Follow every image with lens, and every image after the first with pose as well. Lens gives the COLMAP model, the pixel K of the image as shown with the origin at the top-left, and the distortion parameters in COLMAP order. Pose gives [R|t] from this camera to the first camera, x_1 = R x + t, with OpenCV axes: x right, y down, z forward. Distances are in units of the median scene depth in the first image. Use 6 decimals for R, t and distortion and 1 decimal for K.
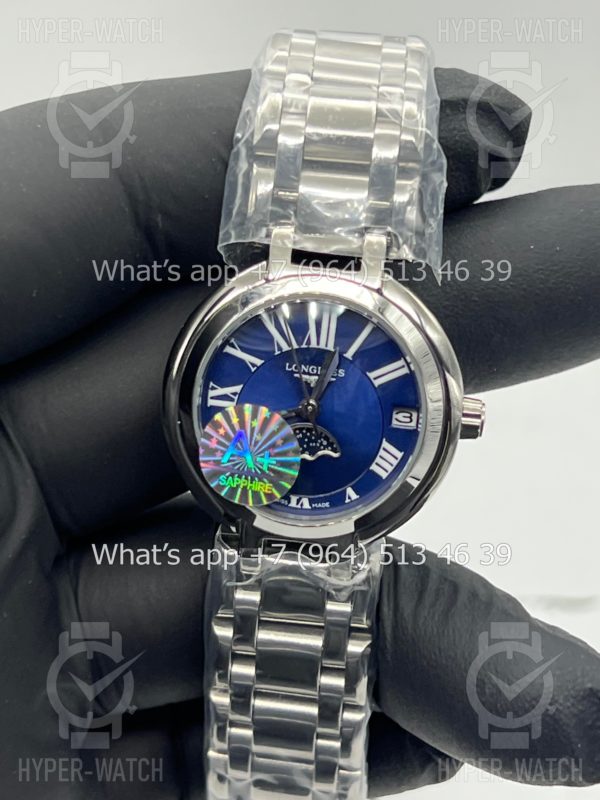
lens RADIAL K [[1845.6, 0, 307.2], [0, 1845.6, 391.7], [0, 0, 1]] dist [0.019254, 0.000000]
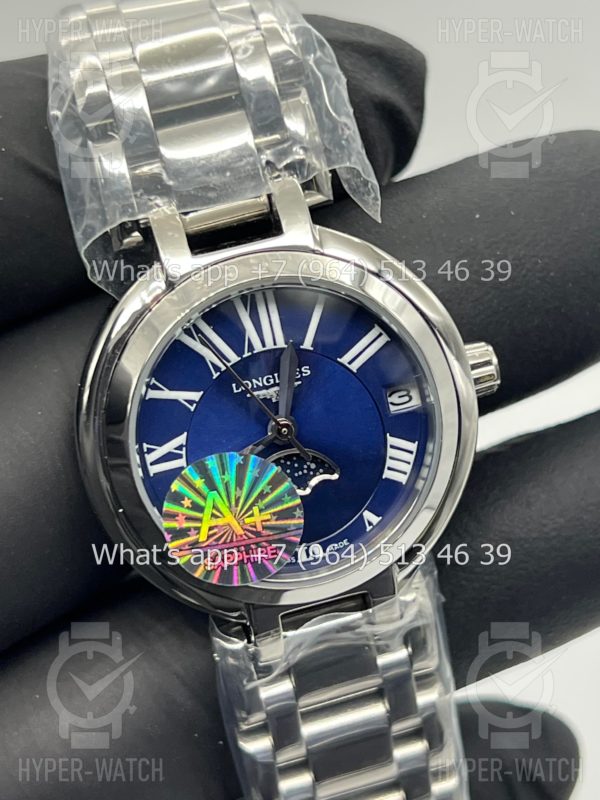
lens RADIAL K [[1672.6, 0, 293.7], [0, 1672.6, 404.3], [0, 0, 1]] dist [0.047329, 0.000000]
pose [[0.926293, -0.346976, 0.146933, -0.089255], [0.340239, 0.937763, 0.069555, -0.045920], [-0.161922, -0.014436, 0.986698, 0.335962]]
